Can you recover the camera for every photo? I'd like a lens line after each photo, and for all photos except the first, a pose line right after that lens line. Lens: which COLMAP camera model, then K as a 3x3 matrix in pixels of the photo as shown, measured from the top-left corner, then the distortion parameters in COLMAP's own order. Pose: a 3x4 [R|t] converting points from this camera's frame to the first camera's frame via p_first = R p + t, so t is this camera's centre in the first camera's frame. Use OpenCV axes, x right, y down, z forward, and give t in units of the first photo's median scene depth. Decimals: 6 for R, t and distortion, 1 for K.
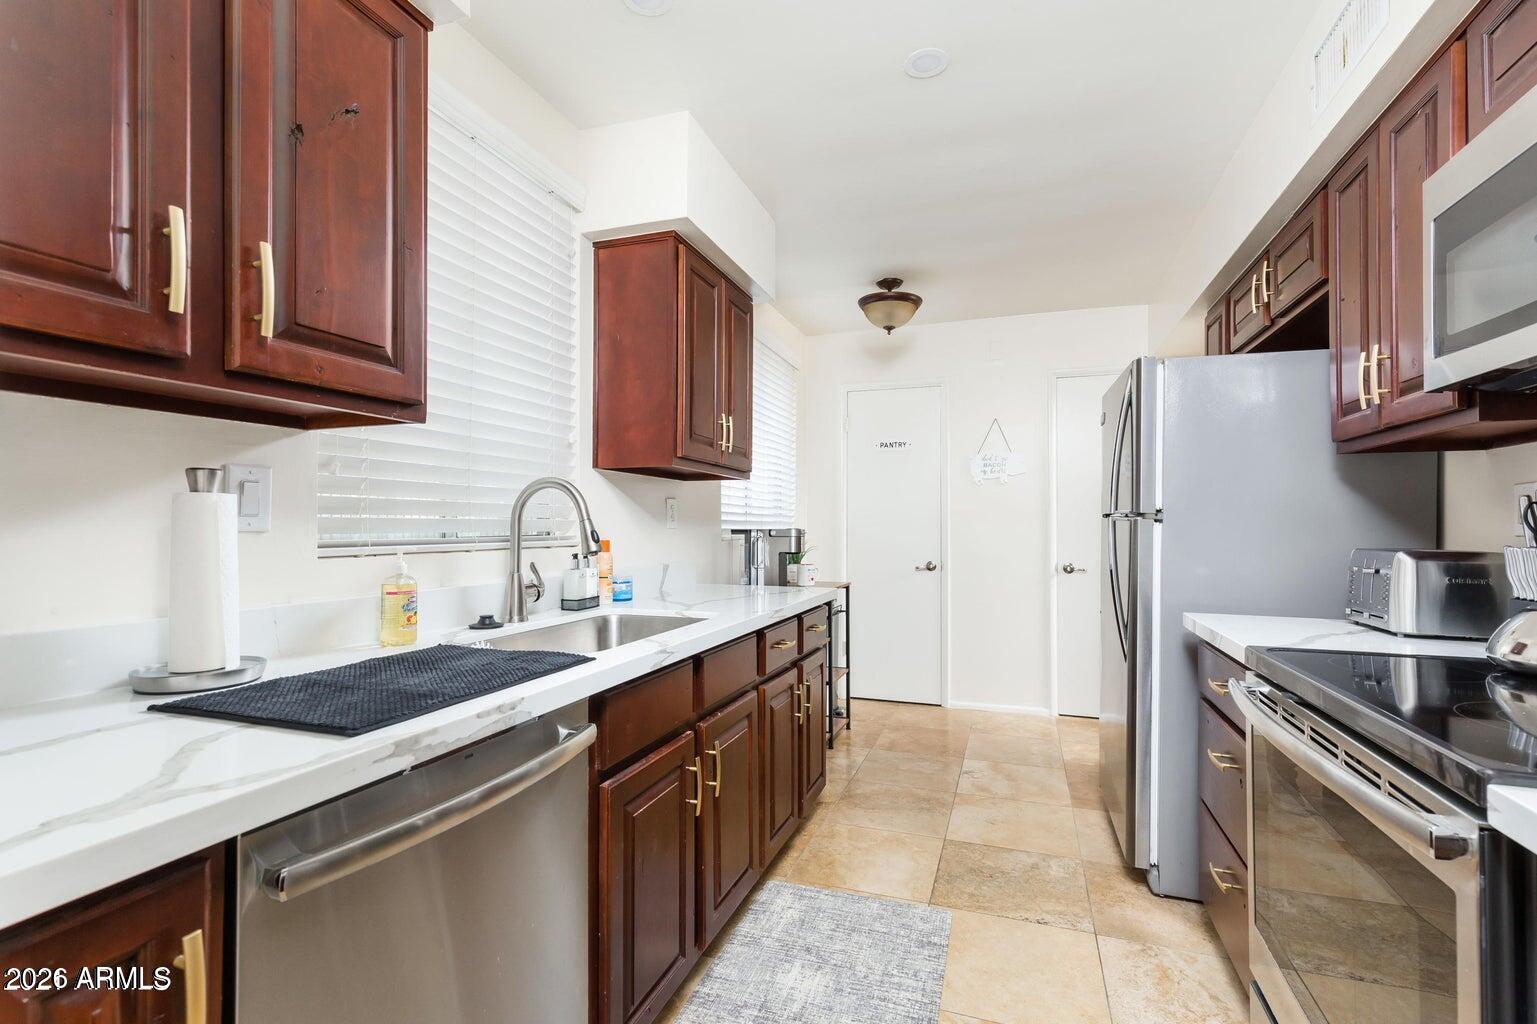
lens RADIAL K [[695.5, 0, 767.0], [0, 695.5, 517.5], [0, 0, 1]] dist [0.010589, -0.000682]
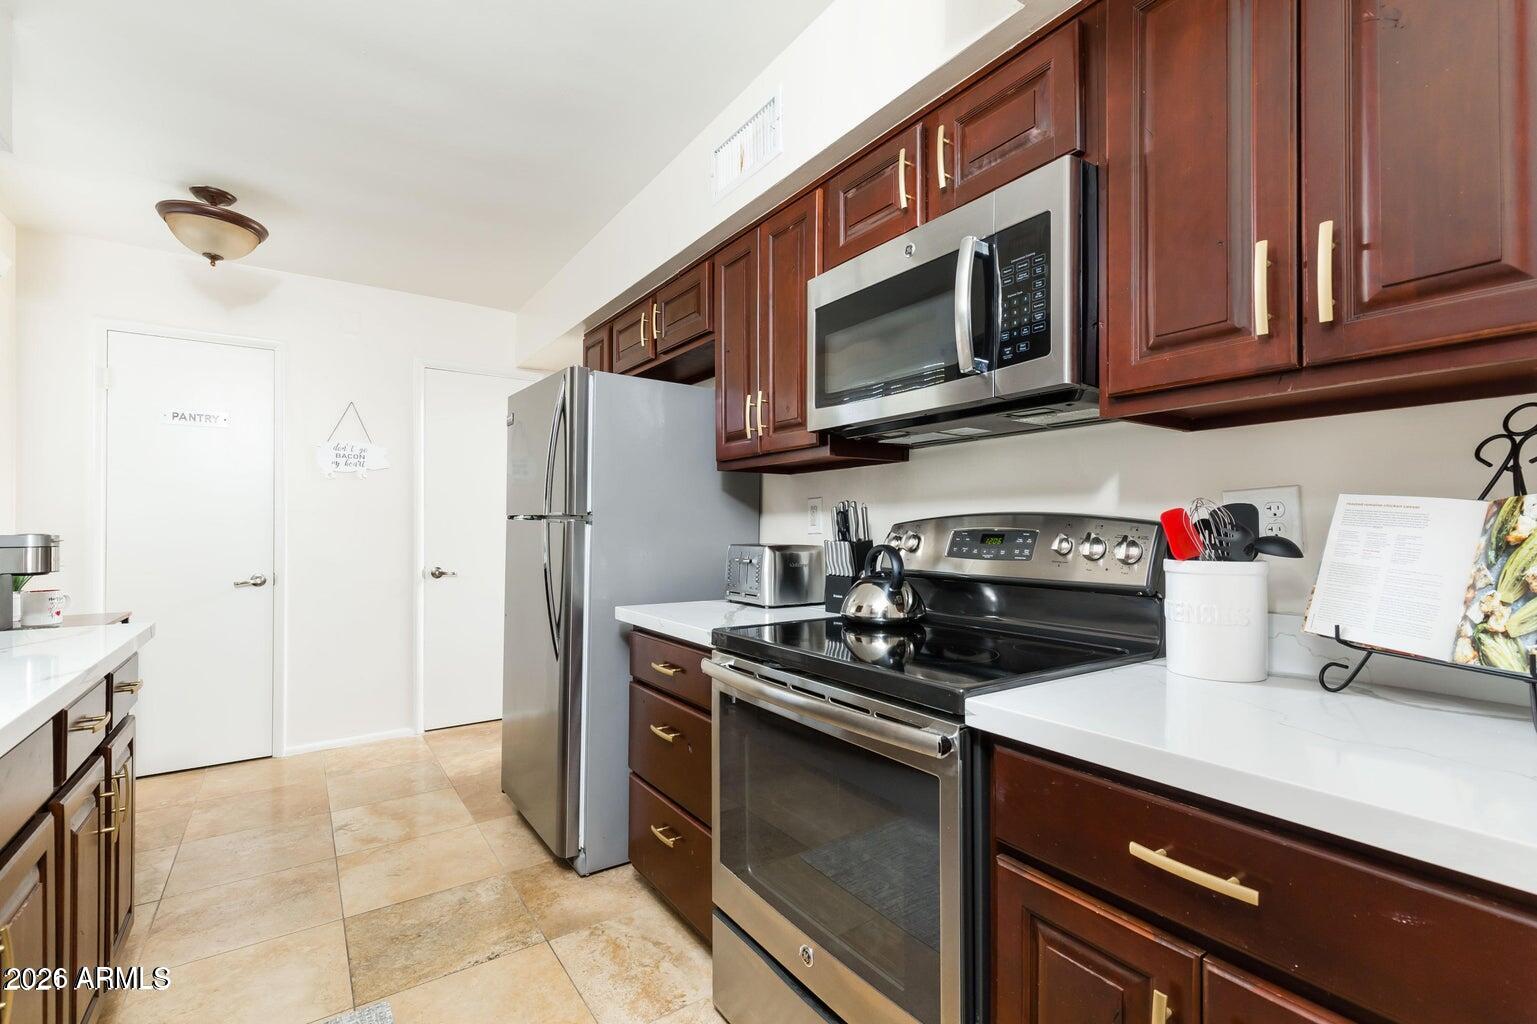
lens RADIAL K [[703.9, 0, 771.7], [0, 703.9, 523.5], [0, 0, 1]] dist [0.019996, -0.000352]
pose [[0.584891, 0.000165, 0.811112, -0.132989], [-0.006127, 0.999972, 0.004215, -0.000447], [-0.811089, -0.007434, 0.584876, 0.133777]]
